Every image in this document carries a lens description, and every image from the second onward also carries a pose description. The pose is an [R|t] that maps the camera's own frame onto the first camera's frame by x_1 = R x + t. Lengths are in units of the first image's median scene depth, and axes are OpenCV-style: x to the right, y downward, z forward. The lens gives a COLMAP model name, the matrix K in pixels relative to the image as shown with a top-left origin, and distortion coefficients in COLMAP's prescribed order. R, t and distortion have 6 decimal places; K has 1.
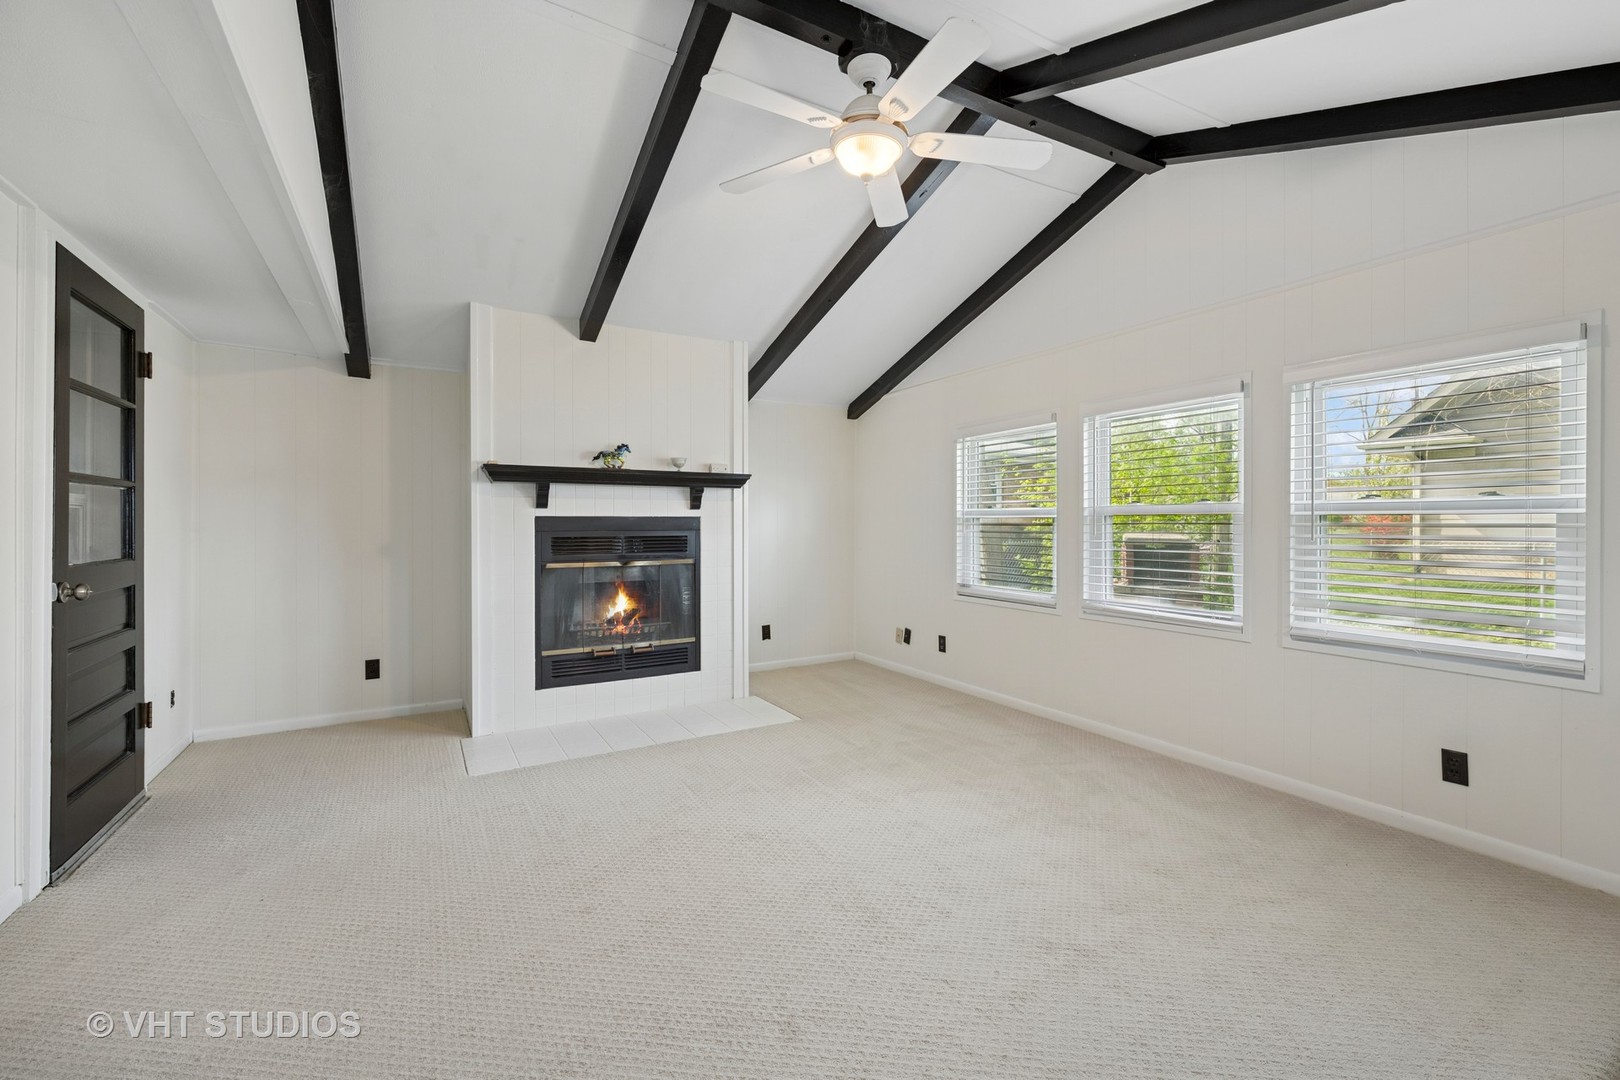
lens RADIAL K [[680.5, 0, 812.7], [0, 680.5, 524.9], [0, 0, 1]] dist [0.002220, -0.000458]
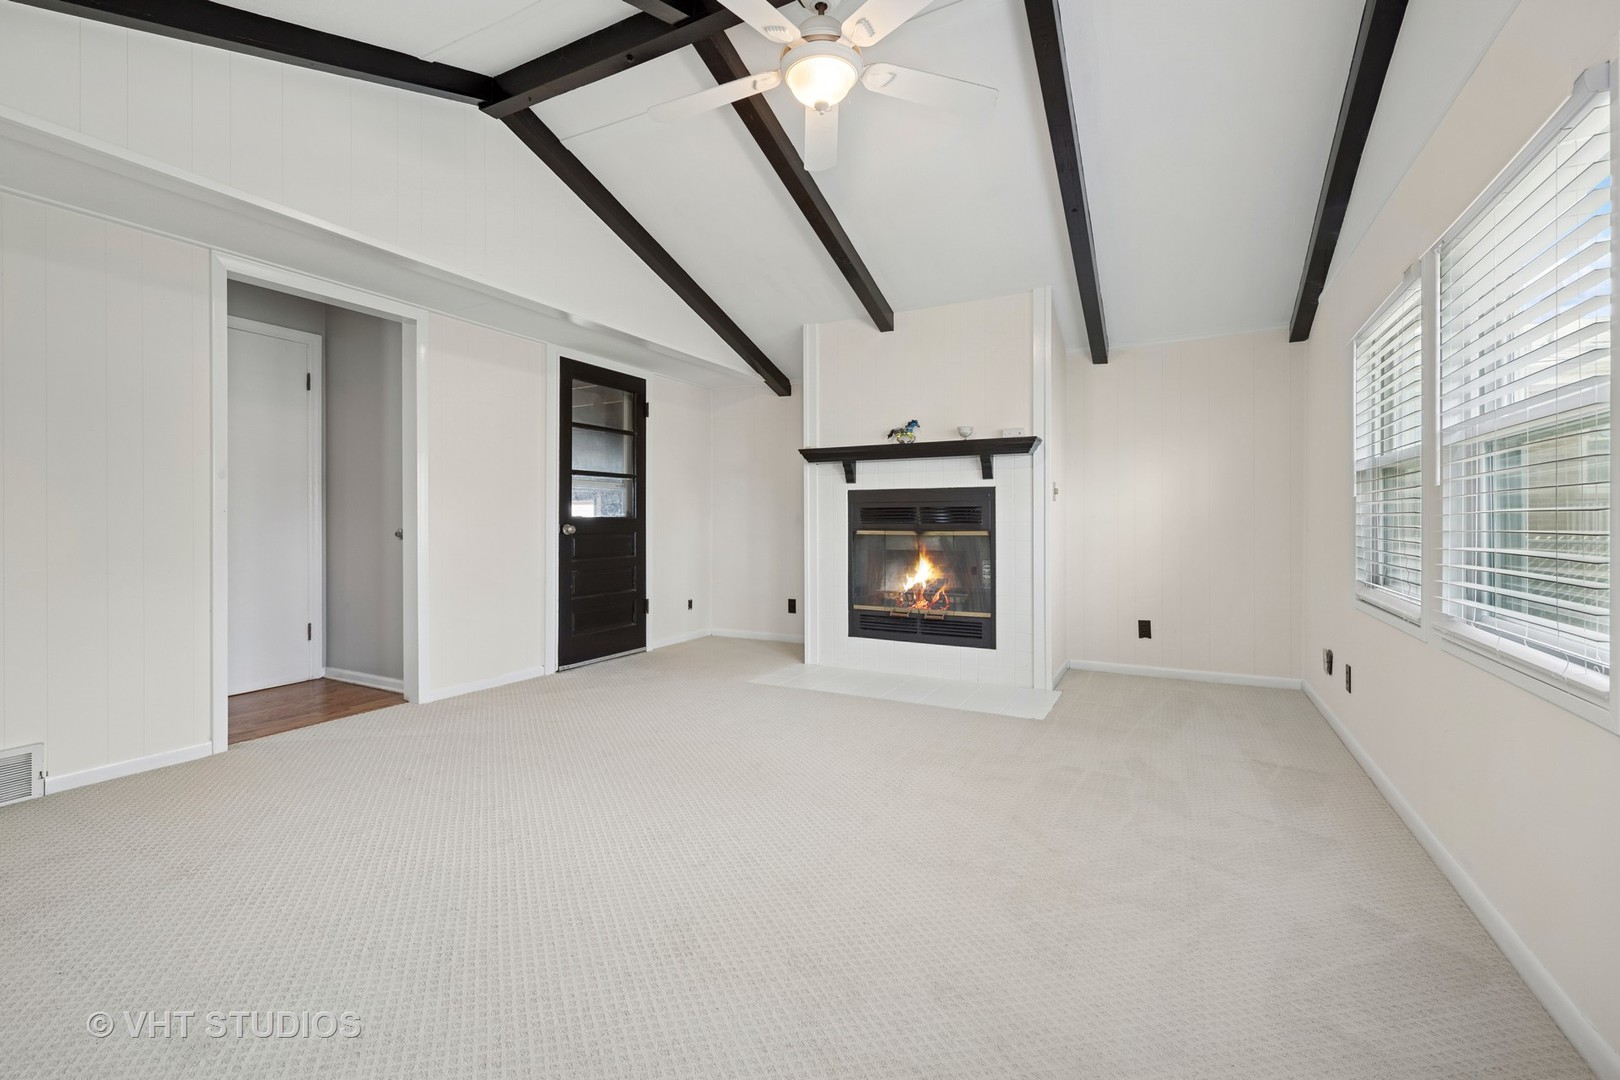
lens RADIAL K [[680.5, 0, 812.7], [0, 680.5, 524.9], [0, 0, 1]] dist [0.002220, -0.000458]
pose [[0.525295, 0.006950, -0.850892, 0.541926], [0.000605, 0.999963, 0.008542, 0.035759], [0.850920, -0.005002, 0.525272, 0.310146]]
